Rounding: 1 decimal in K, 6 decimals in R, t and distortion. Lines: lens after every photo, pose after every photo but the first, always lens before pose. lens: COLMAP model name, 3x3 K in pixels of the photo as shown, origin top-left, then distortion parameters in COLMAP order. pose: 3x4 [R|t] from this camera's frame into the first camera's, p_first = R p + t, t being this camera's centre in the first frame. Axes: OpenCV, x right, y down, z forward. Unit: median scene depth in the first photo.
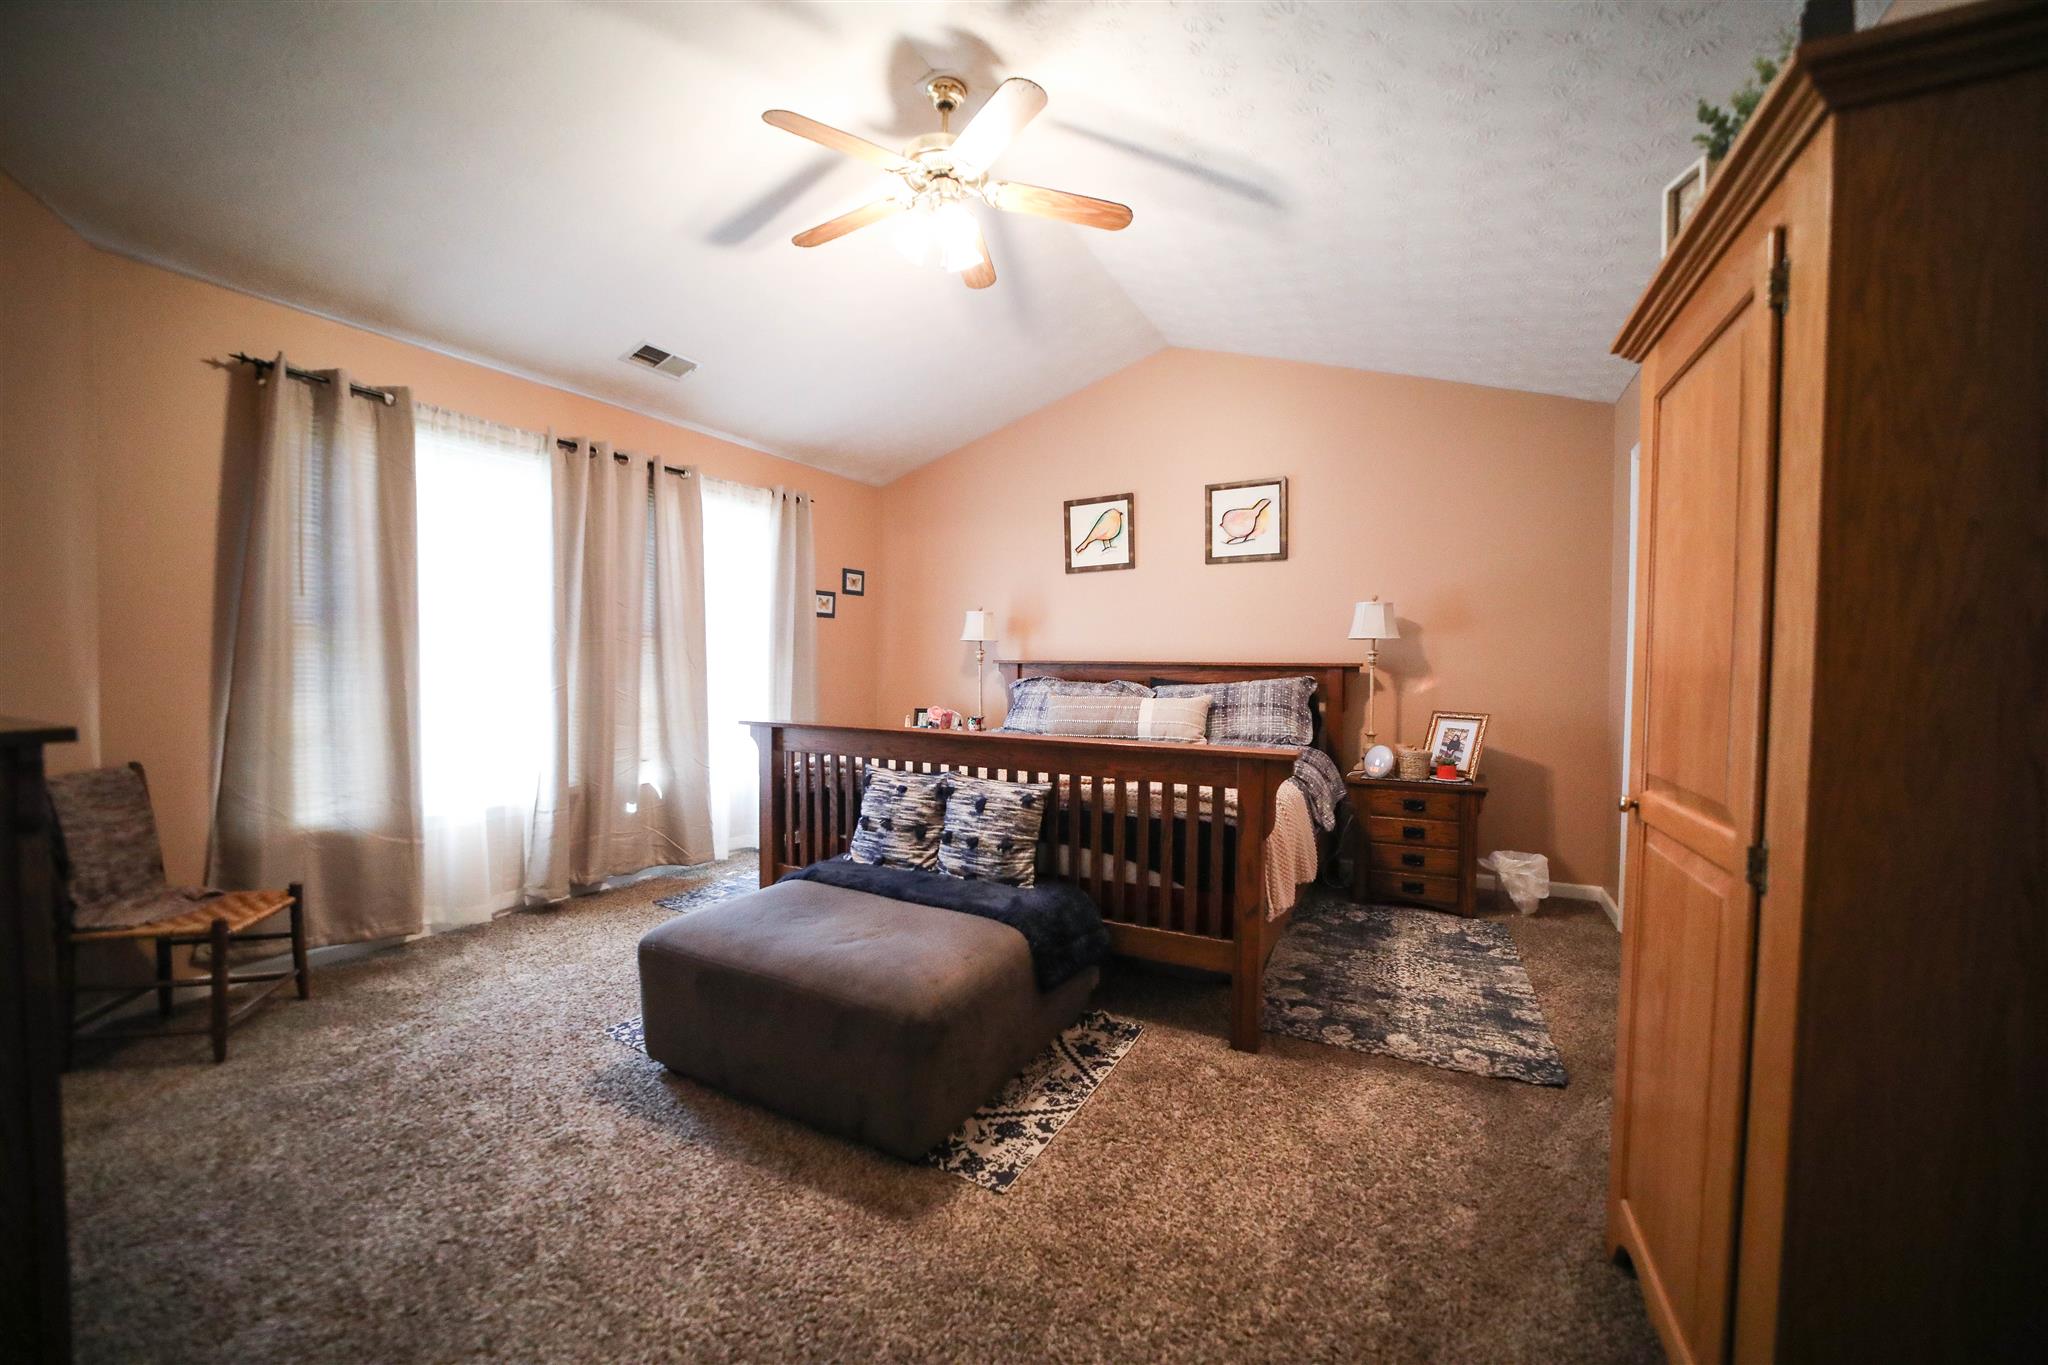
lens RADIAL K [[797.5, 0, 1019.6], [0, 797.5, 686.3], [0, 0, 1]] dist [-0.038182, 0.009924]
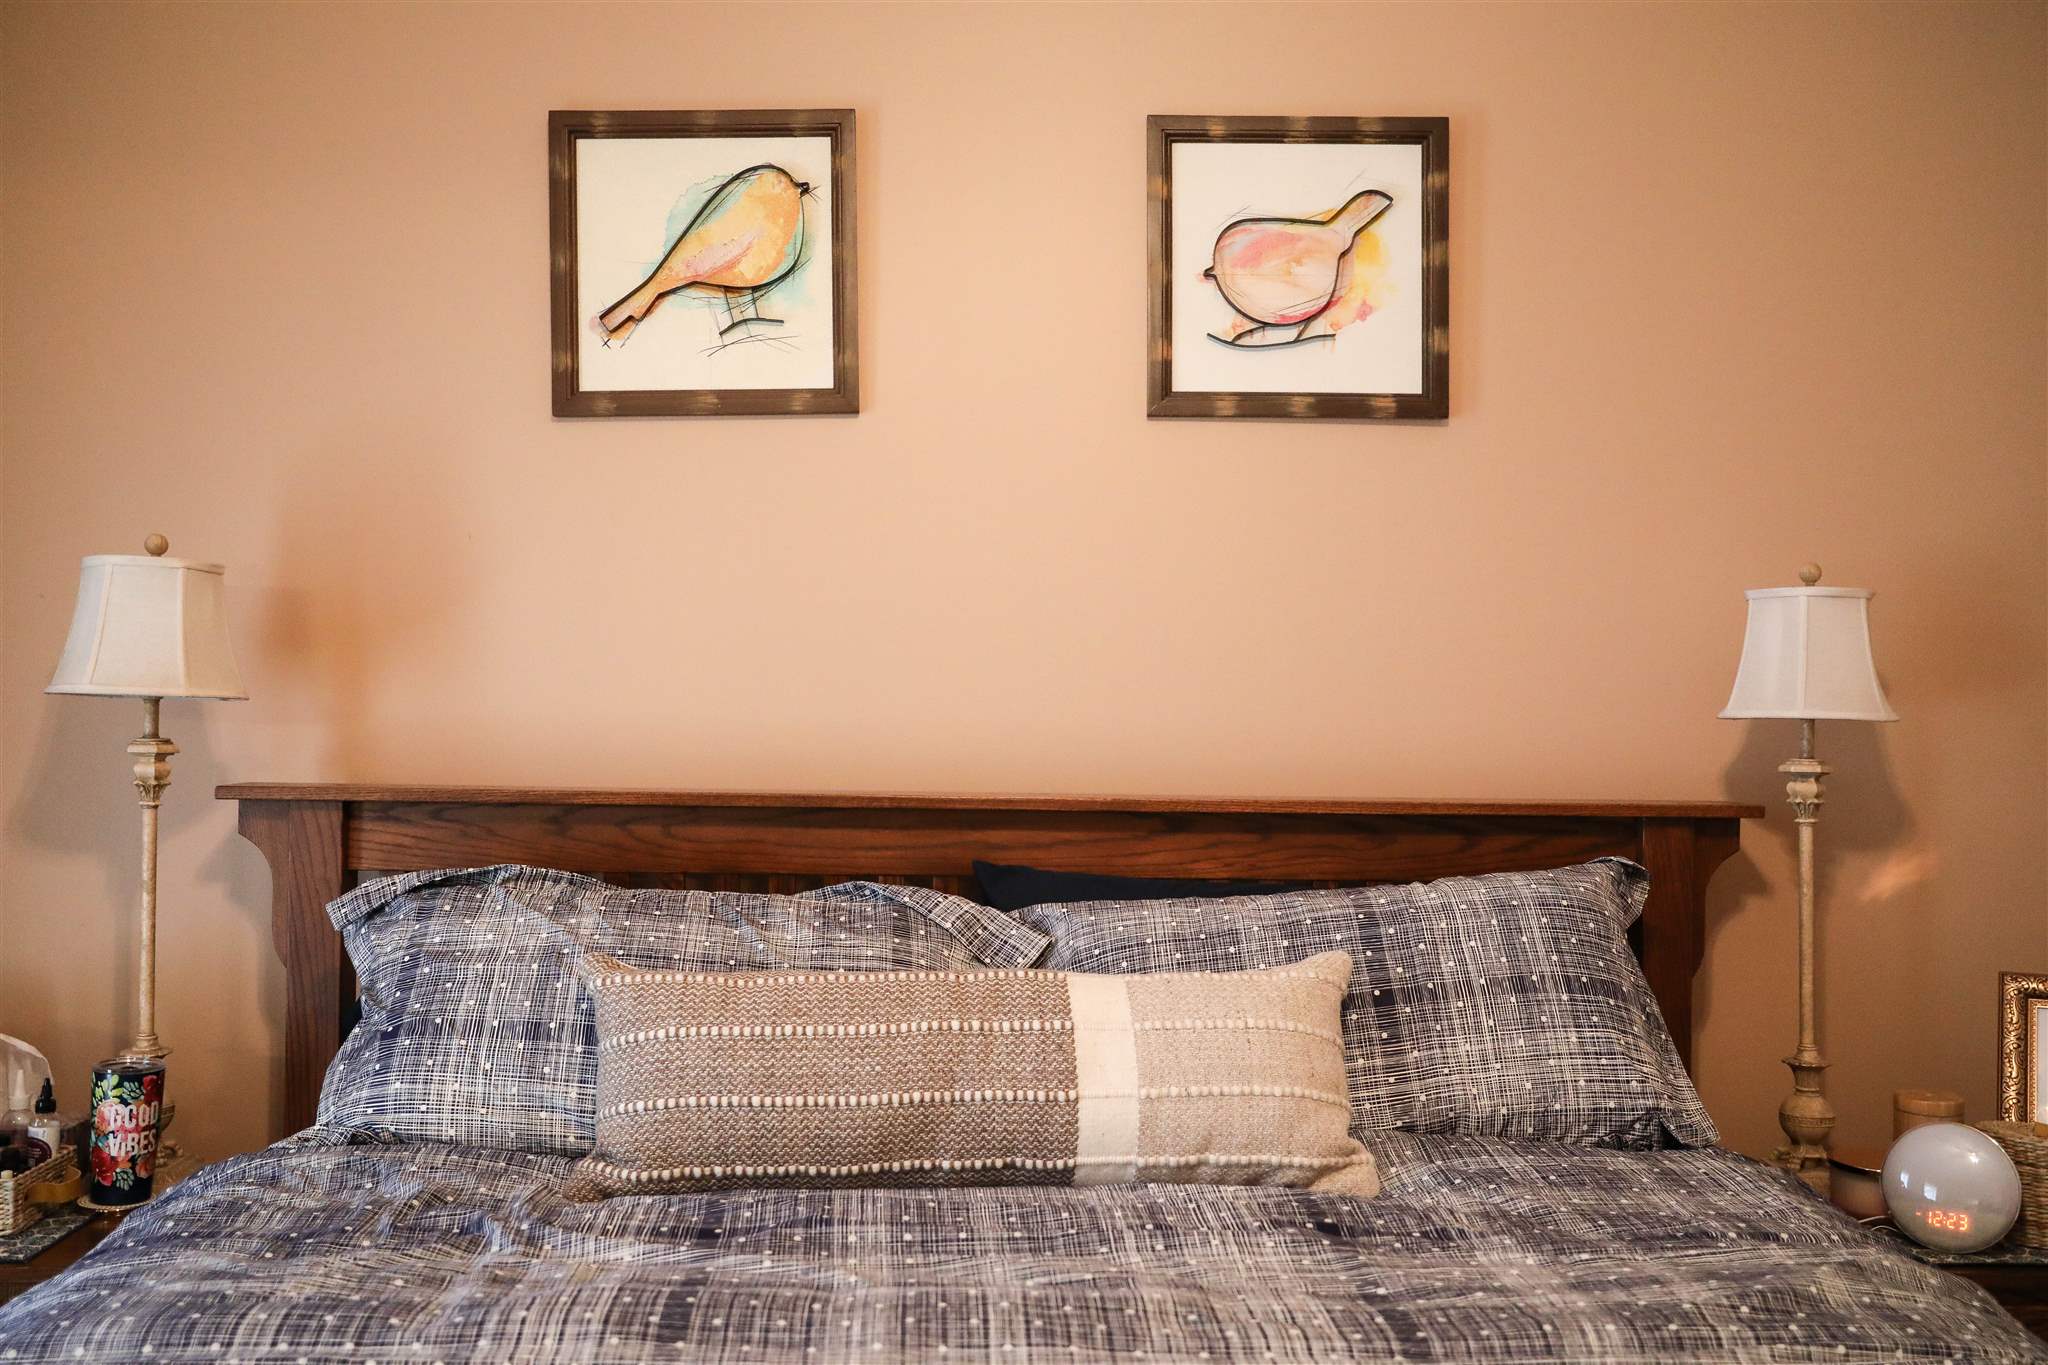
lens RADIAL K [[1874.3, 0, 1000.3], [0, 1874.3, 685.8], [0, 0, 1]] dist [-0.015168, 0.021717]
pose [[0.864498, 0.012238, 0.502486, -0.115245], [0.009209, 0.999150, -0.040178, -0.041565], [-0.502551, 0.039361, 0.863651, 0.499787]]
